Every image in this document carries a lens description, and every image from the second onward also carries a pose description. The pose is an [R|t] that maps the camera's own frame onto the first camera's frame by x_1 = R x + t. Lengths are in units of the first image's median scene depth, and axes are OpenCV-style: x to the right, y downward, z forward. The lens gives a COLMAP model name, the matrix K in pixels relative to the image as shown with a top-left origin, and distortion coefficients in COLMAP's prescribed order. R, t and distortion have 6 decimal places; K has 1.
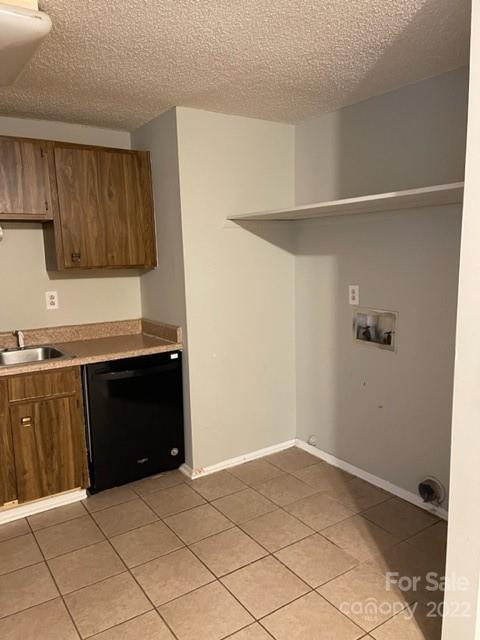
lens RADIAL K [[486.9, 0, 238.6], [0, 486.9, 324.1], [0, 0, 1]] dist [0.071522, -0.073472]
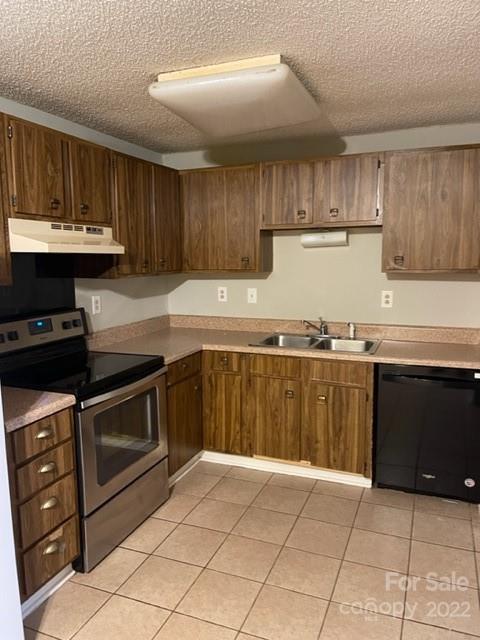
lens RADIAL K [[484.6, 0, 240.0], [0, 484.6, 320.0], [0, 0, 1]] dist [0.064450, -0.066983]
pose [[0.567554, 0.131867, -0.812708, 0.359075], [-0.125001, 0.989449, 0.073249, -0.048446], [0.813792, 0.060017, 0.578049, 0.152215]]
